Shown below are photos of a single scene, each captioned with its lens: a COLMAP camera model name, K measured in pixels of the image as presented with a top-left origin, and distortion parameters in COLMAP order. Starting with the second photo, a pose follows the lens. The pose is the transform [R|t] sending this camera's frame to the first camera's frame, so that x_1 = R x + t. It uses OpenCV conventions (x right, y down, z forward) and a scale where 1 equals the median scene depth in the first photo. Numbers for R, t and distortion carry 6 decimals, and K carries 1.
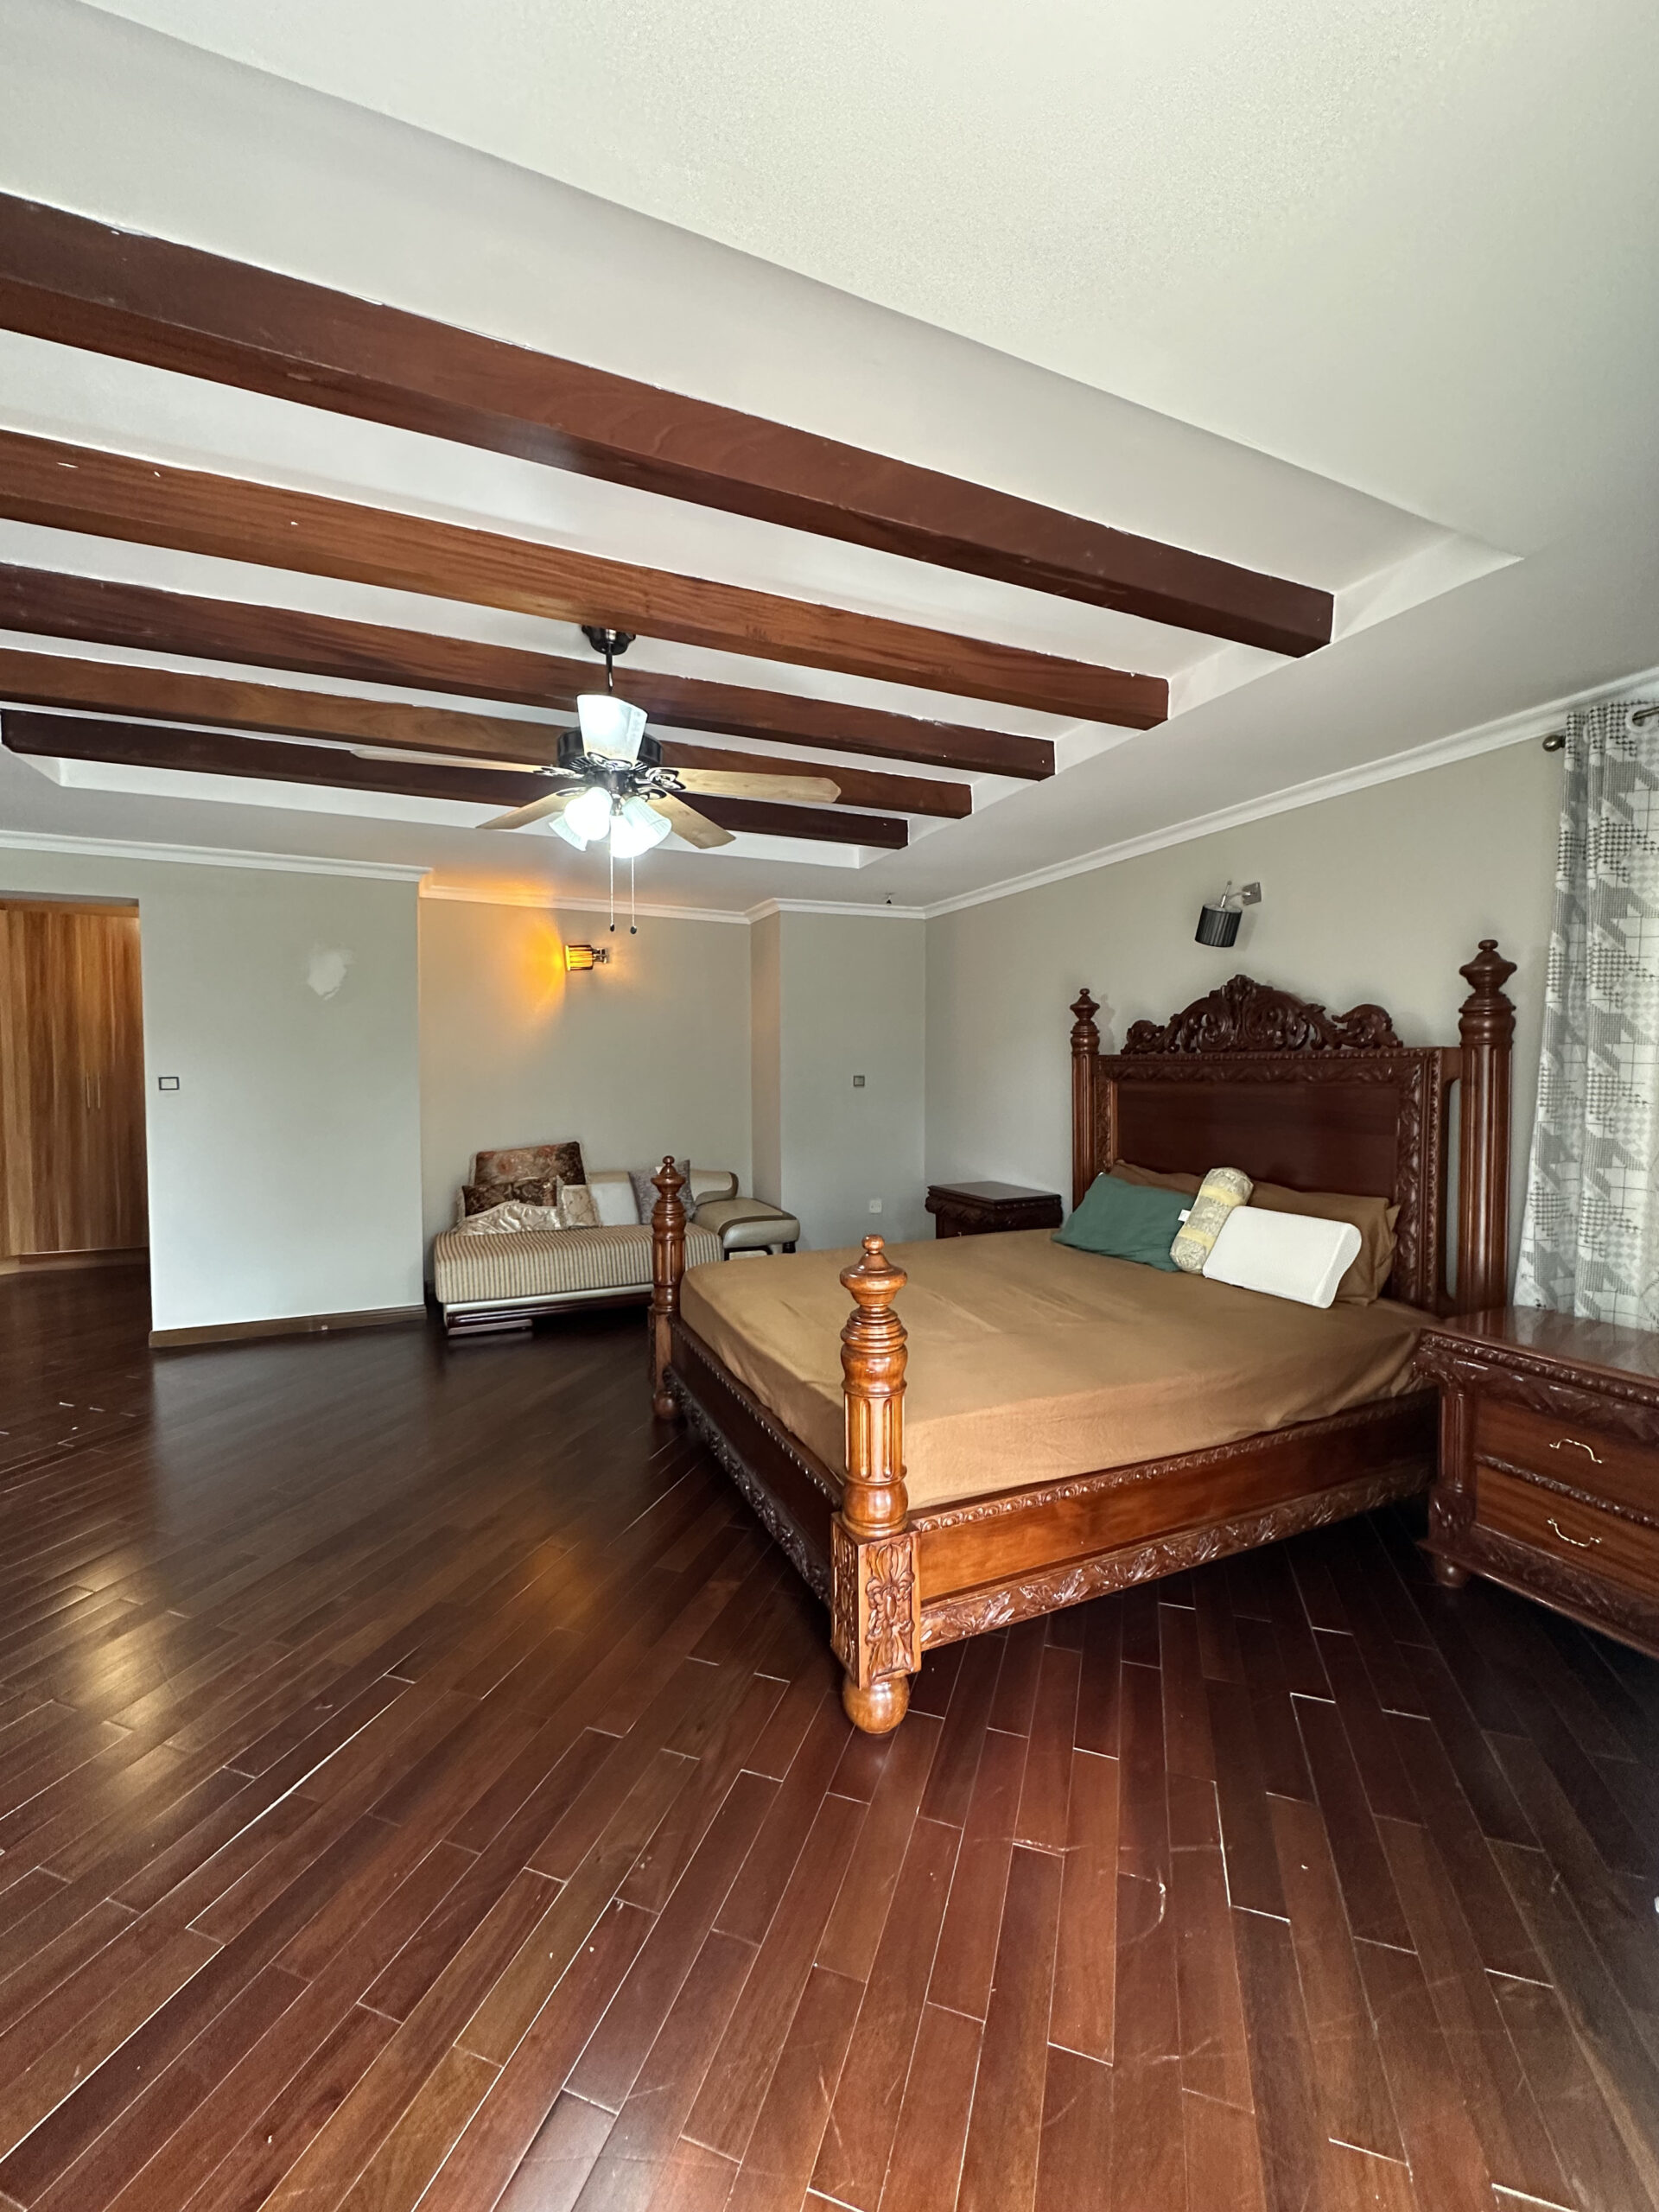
lens RADIAL K [[881.7, 0, 831.3], [0, 881.7, 1102.8], [0, 0, 1]] dist [-0.001051, -0.000500]
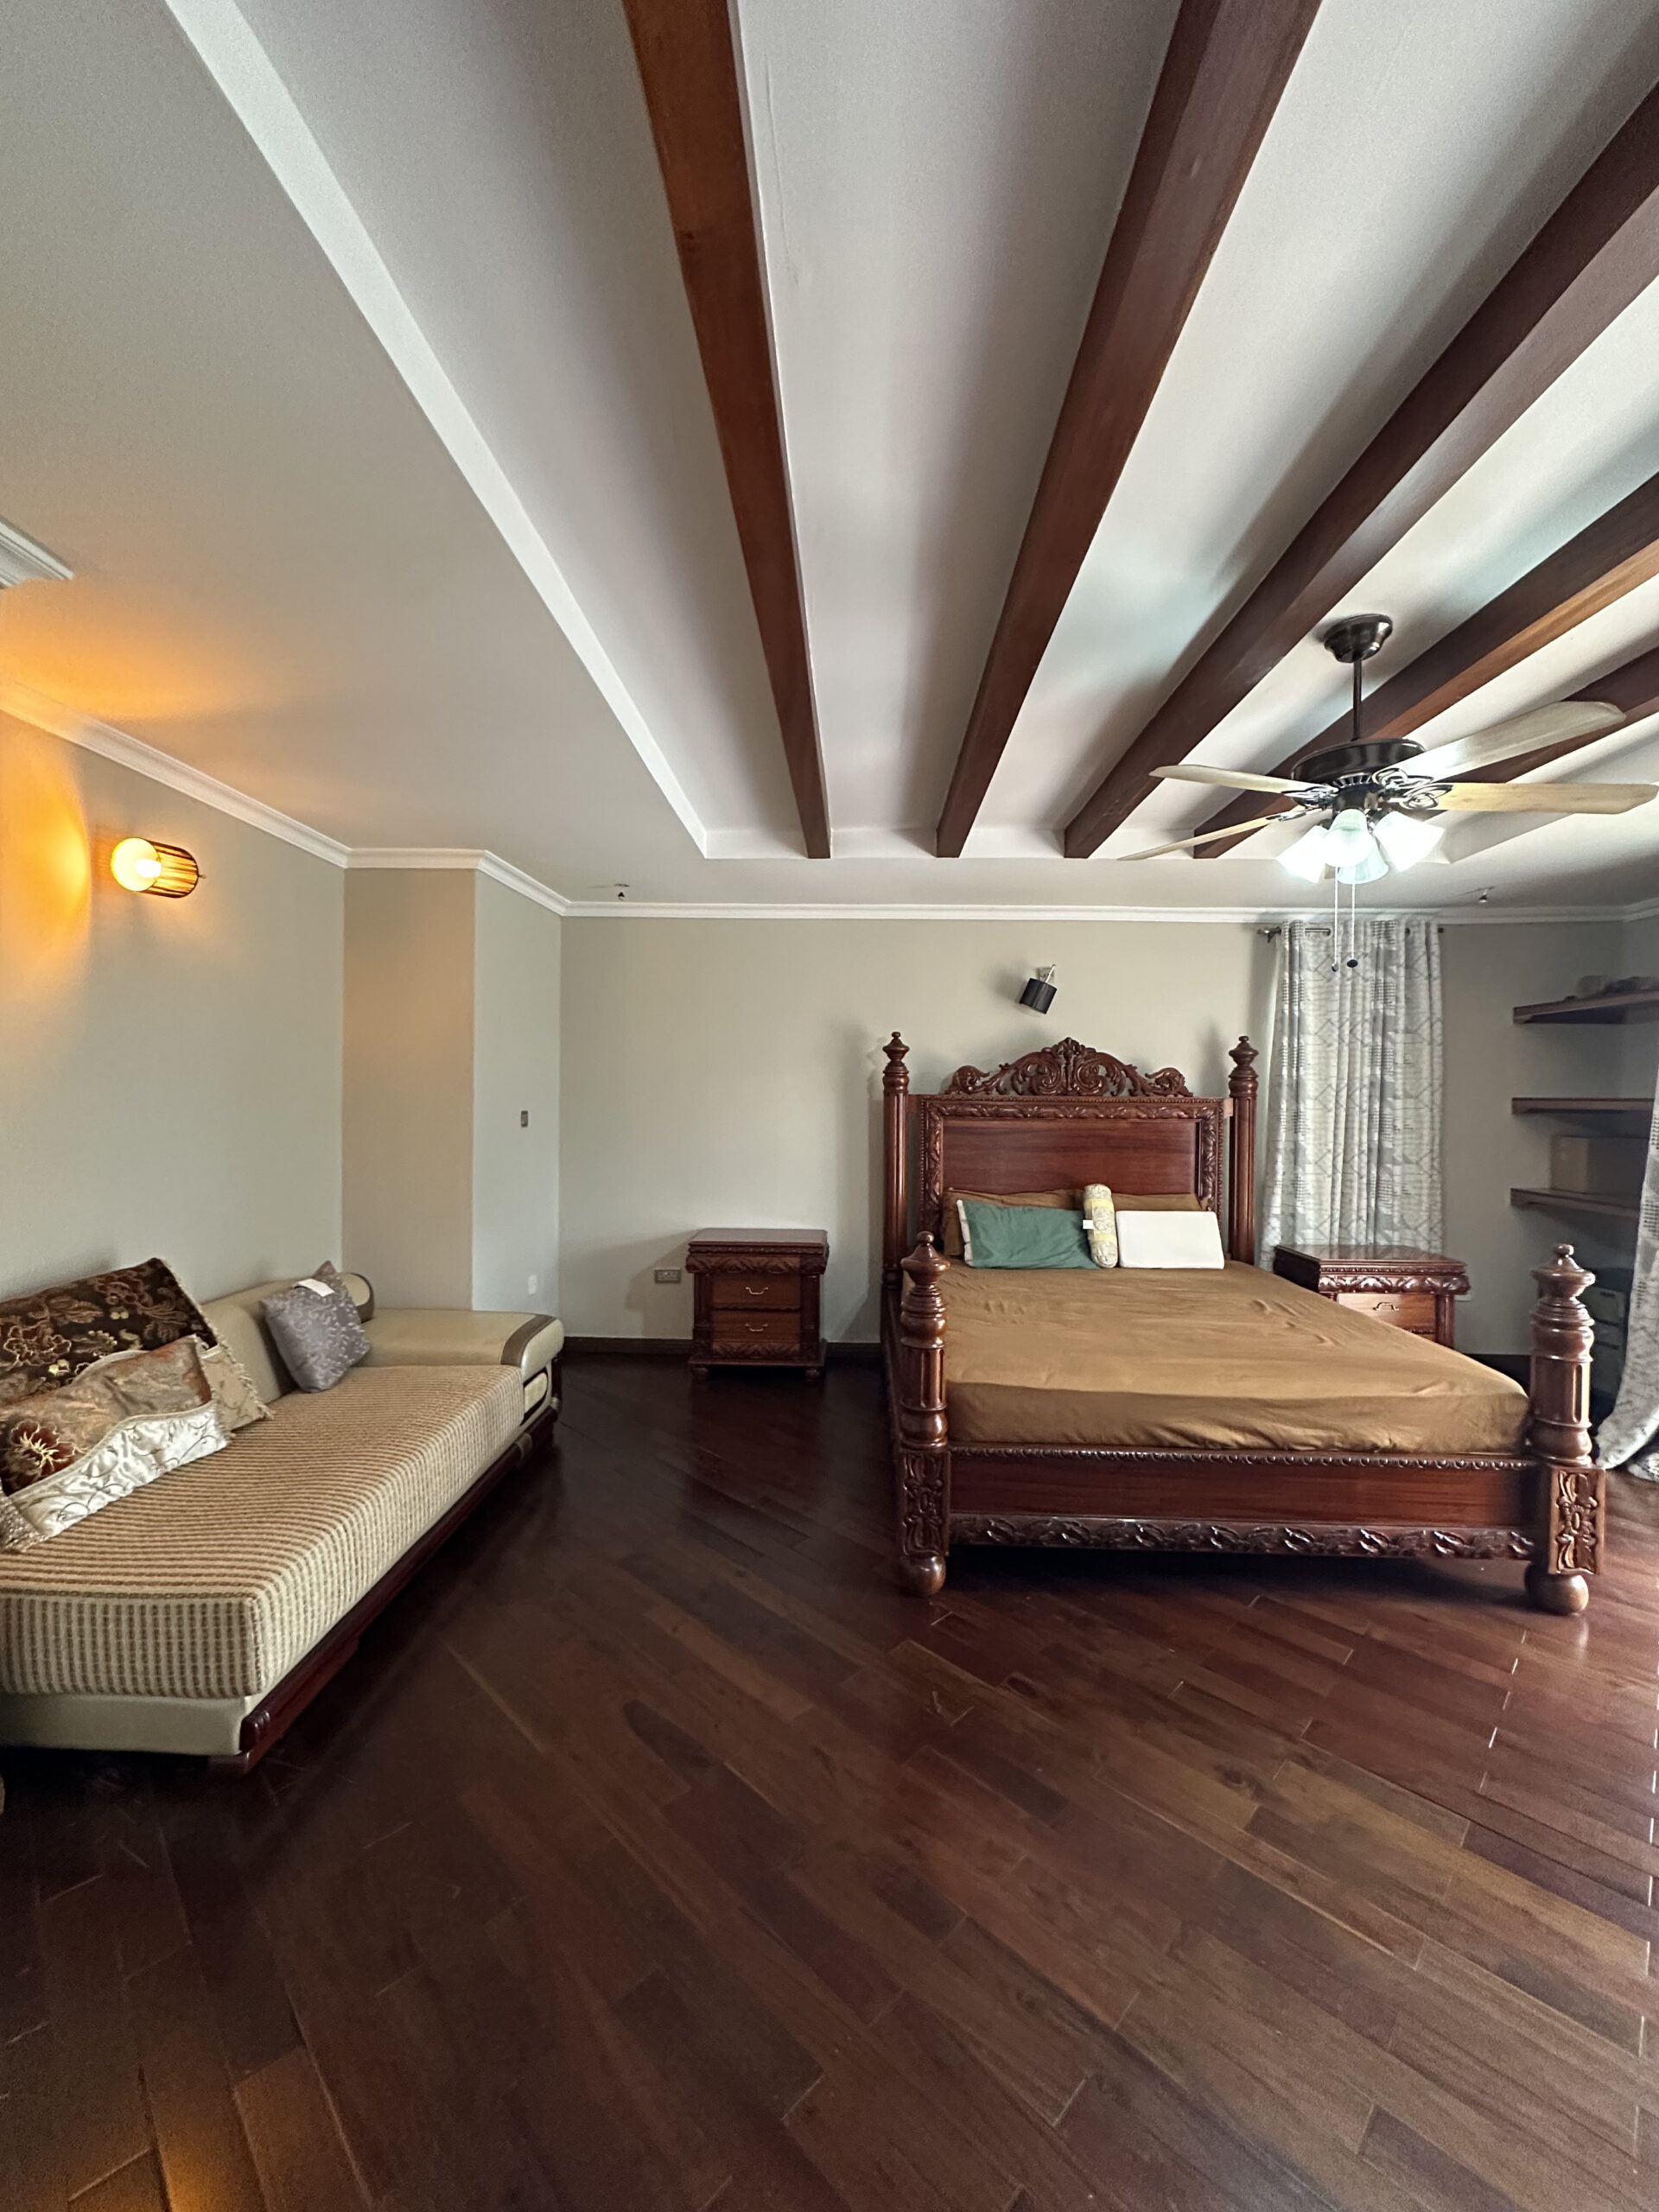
lens RADIAL K [[881.7, 0, 828.1], [0, 881.7, 1101.8], [0, 0, 1]] dist [-0.001051, -0.000500]
pose [[0.437269, 0.001556, 0.899329, -0.748504], [0.022147, 0.999677, -0.012498, -0.034065], [-0.899058, 0.025382, 0.437093, 0.633128]]
